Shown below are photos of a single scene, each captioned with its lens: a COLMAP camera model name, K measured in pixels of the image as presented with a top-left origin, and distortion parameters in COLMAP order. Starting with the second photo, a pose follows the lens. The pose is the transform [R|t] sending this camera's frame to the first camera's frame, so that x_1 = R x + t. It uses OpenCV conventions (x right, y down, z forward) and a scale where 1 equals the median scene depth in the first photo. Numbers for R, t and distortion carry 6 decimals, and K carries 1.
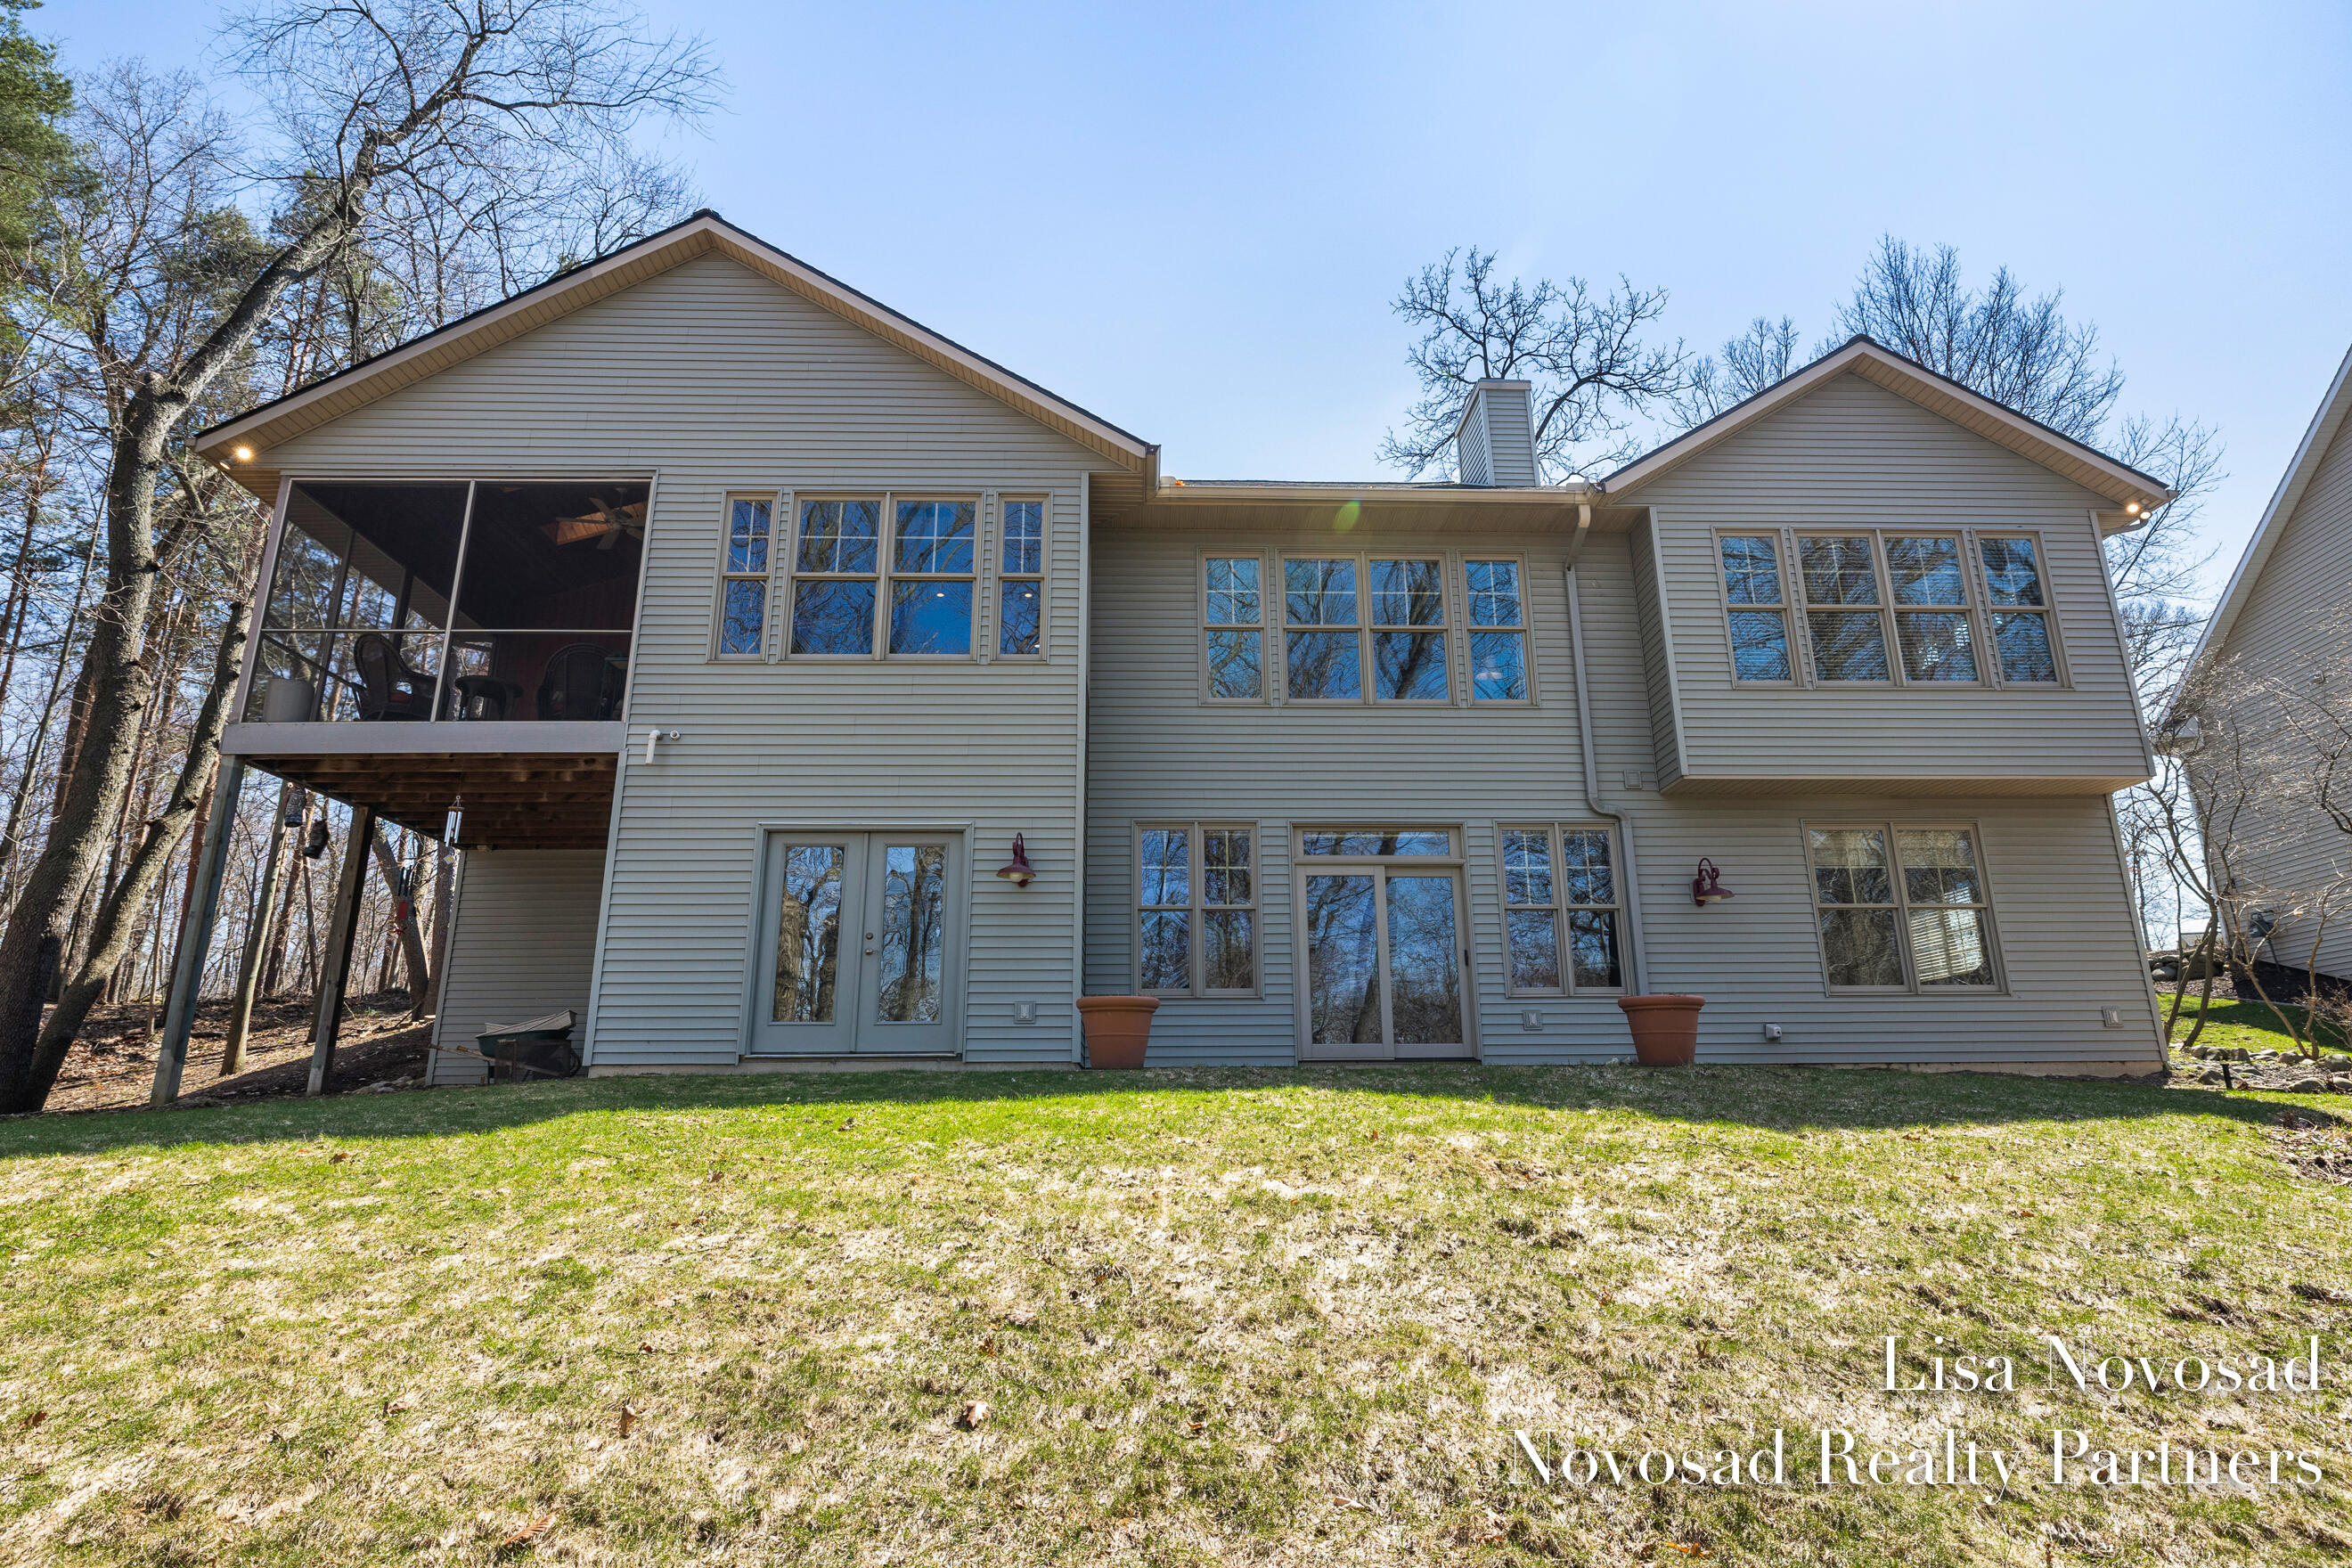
lens RADIAL K [[1284.0, 0, 1176.0], [0, 1284.0, 784.0], [0, 0, 1]] dist [0.000041, 0.000025]
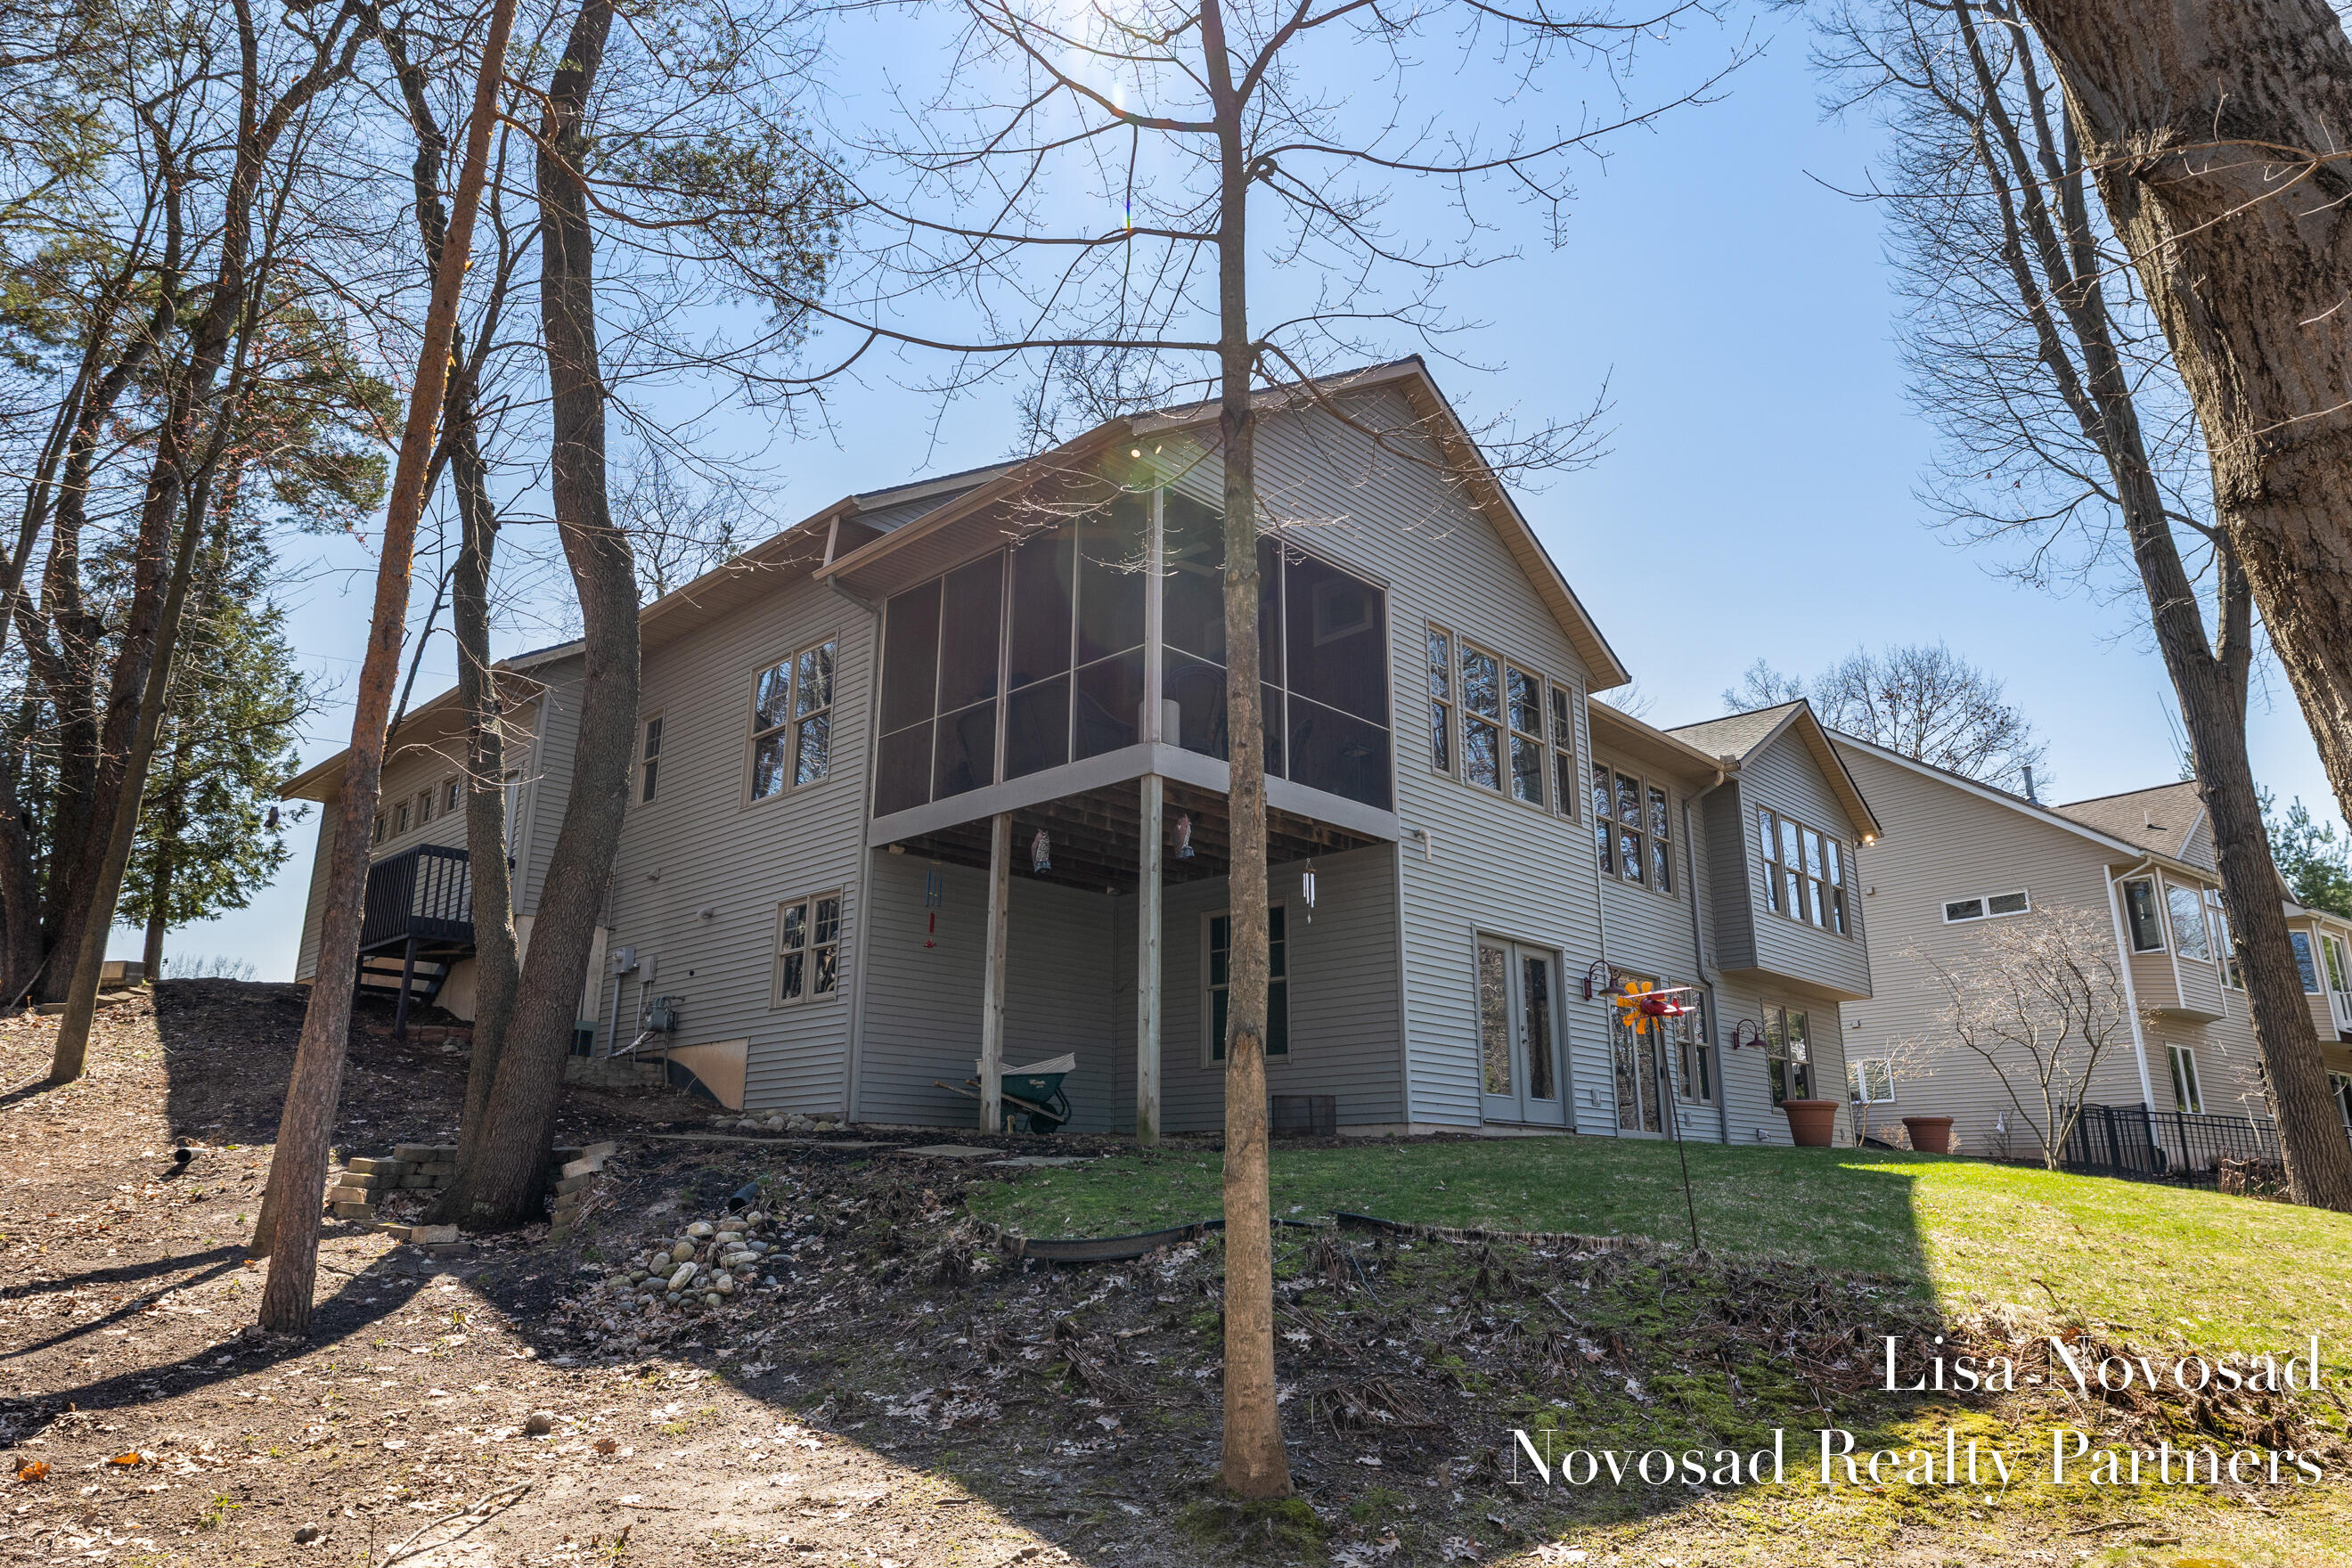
lens RADIAL K [[1434.2, 0, 1176.0], [0, 1434.2, 784.0], [0, 0, 1]] dist [0.000317, 0.000197]
pose [[0.707420, 0.197243, 0.678713, -1.340769], [-0.200538, 0.976822, -0.074858, 0.052338], [-0.677747, -0.083152, 0.730578, 0.214636]]
